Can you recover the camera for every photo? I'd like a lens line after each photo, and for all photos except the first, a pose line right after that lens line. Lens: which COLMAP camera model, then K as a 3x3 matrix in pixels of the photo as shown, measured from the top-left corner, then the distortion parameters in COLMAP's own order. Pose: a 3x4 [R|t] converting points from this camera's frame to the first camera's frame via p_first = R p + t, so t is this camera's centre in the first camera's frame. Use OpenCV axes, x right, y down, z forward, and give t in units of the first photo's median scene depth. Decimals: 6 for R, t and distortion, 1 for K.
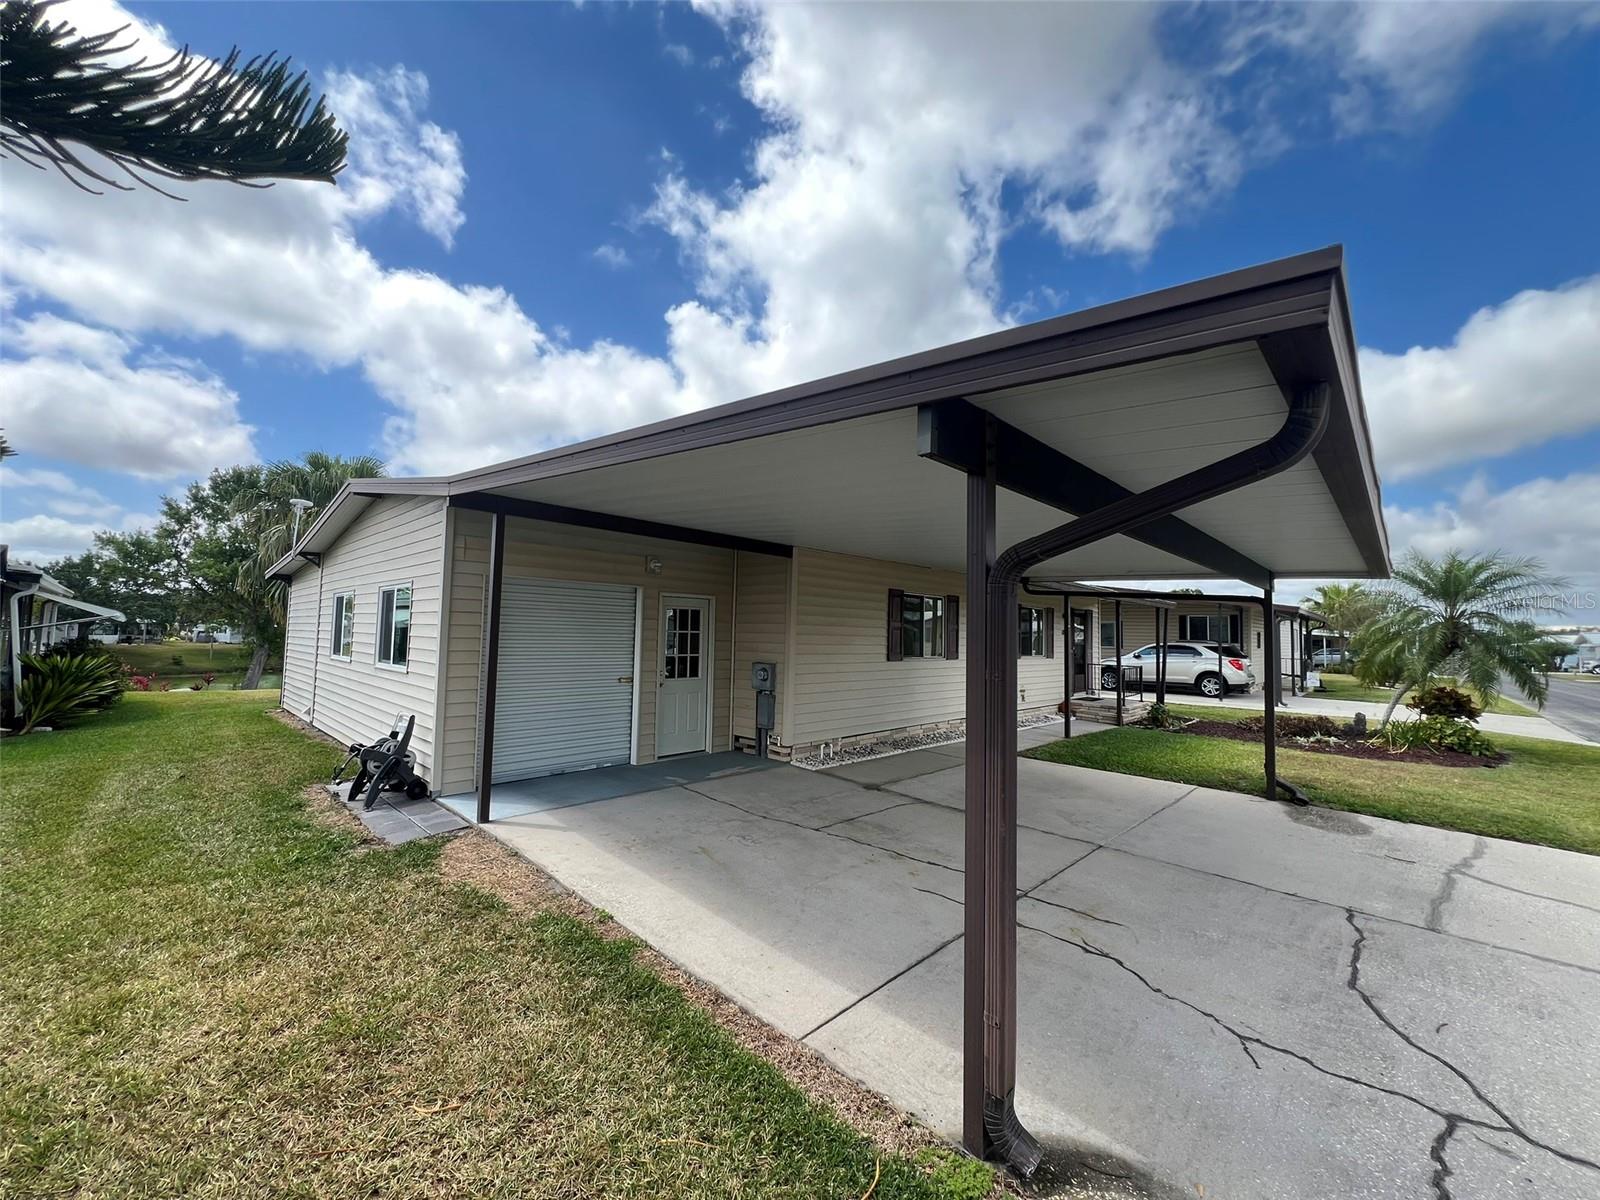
lens RADIAL K [[646.1, 0, 800.0], [0, 646.1, 600.0], [0, 0, 1]] dist [0.001838, 0.000134]
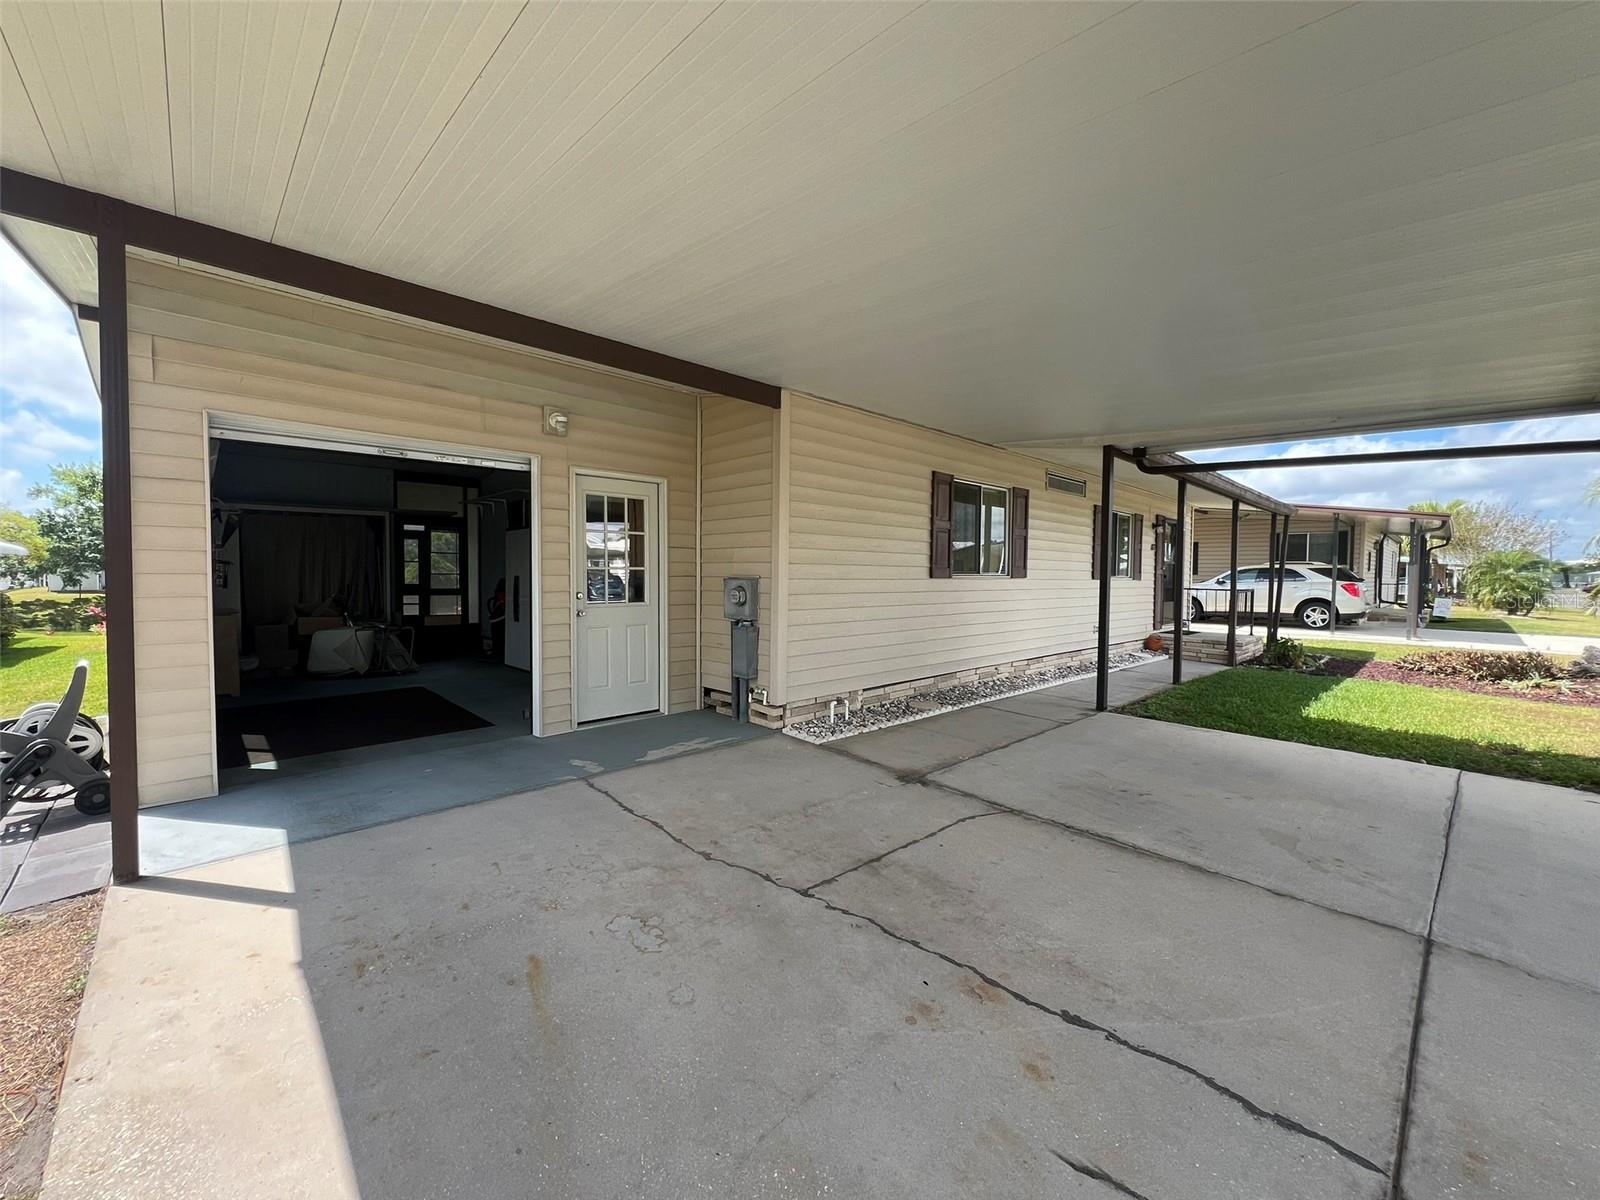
lens RADIAL K [[644.1, 0, 800.0], [0, 644.1, 600.0], [0, 0, 1]] dist [0.001635, 0.000438]
pose [[0.999001, -0.012271, -0.042977, 0.030640], [0.016192, 0.995617, 0.092117, 0.060528], [0.041658, -0.092721, 0.994820, 0.357904]]
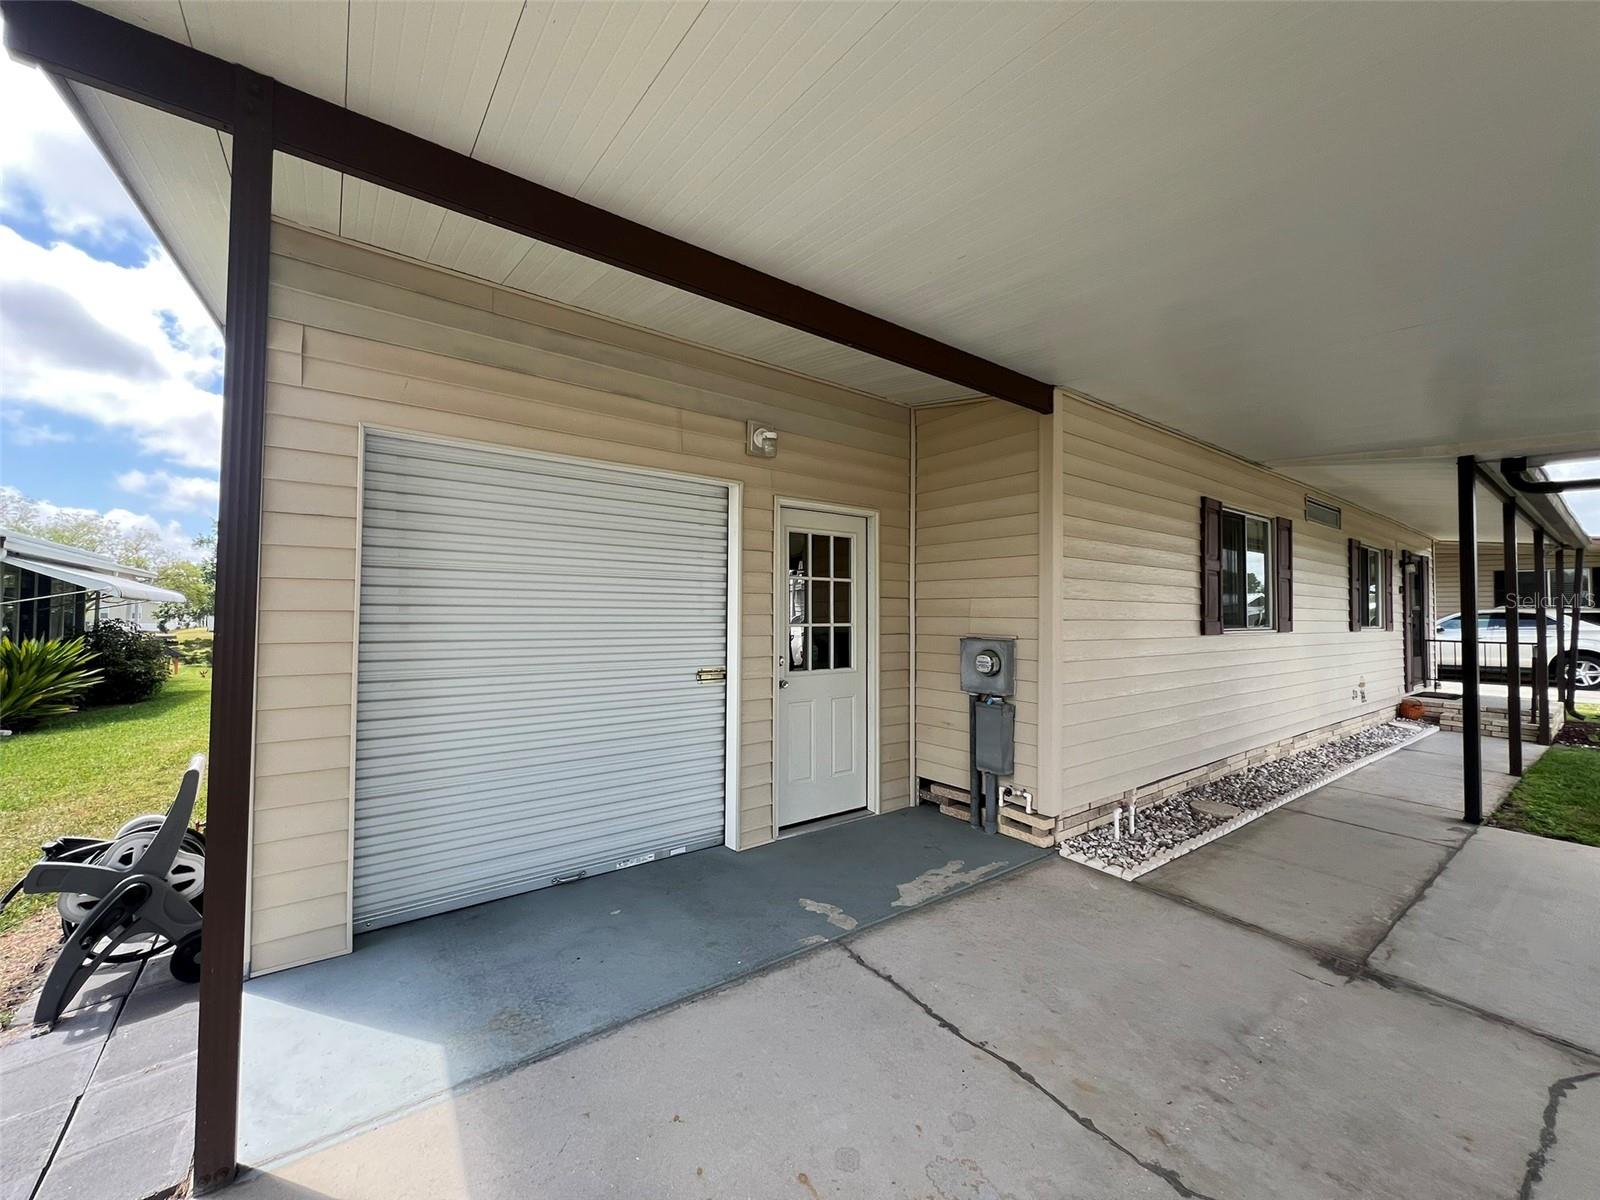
lens RADIAL K [[644.1, 0, 800.0], [0, 644.1, 600.0], [0, 0, 1]] dist [0.001635, 0.000438]
pose [[0.986940, -0.018361, -0.160038, -0.116181], [0.022864, 0.999391, 0.026341, 0.051837], [0.159457, -0.029657, 0.986759, 0.495621]]
